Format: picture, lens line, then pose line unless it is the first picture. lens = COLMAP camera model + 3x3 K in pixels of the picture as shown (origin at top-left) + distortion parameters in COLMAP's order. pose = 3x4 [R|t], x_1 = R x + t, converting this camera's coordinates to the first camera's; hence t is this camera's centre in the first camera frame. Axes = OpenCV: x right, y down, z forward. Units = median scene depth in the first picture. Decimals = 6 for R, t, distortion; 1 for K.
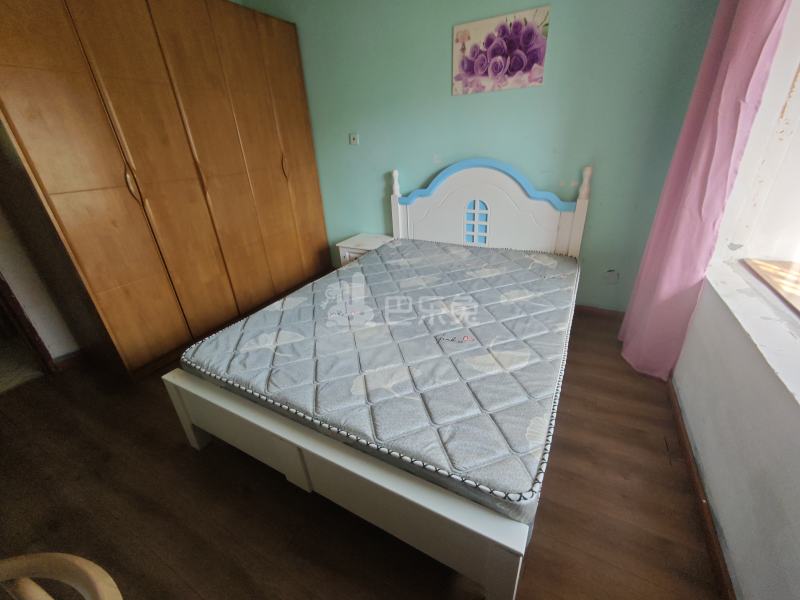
lens RADIAL K [[329.2, 0, 398.1], [0, 329.2, 297.7], [0, 0, 1]] dist [0.002990, 0.000139]
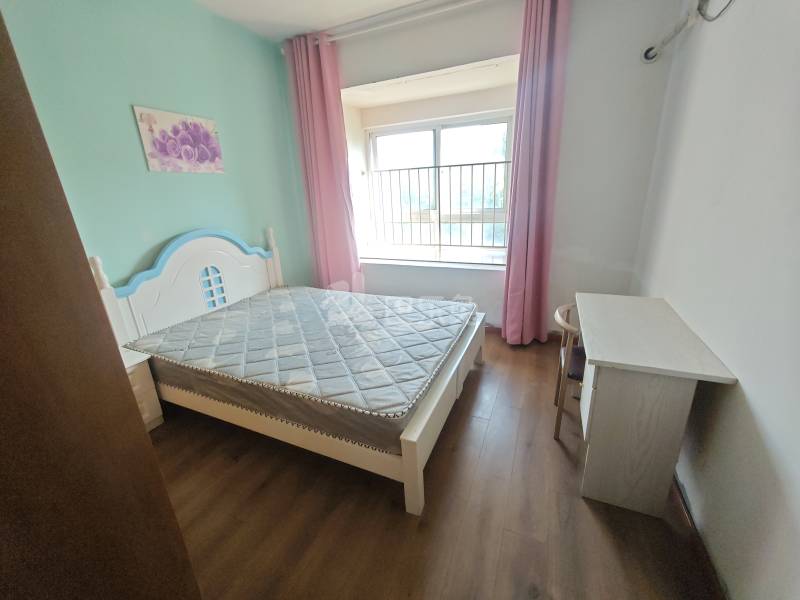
lens RADIAL K [[329.2, 0, 396.9], [0, 329.2, 299.7], [0, 0, 1]] dist [0.002990, 0.000139]
pose [[-0.062820, -0.266659, 0.961741, -0.958888], [0.471857, 0.841204, 0.264059, -0.233192], [-0.879434, 0.470392, 0.072981, 0.513464]]
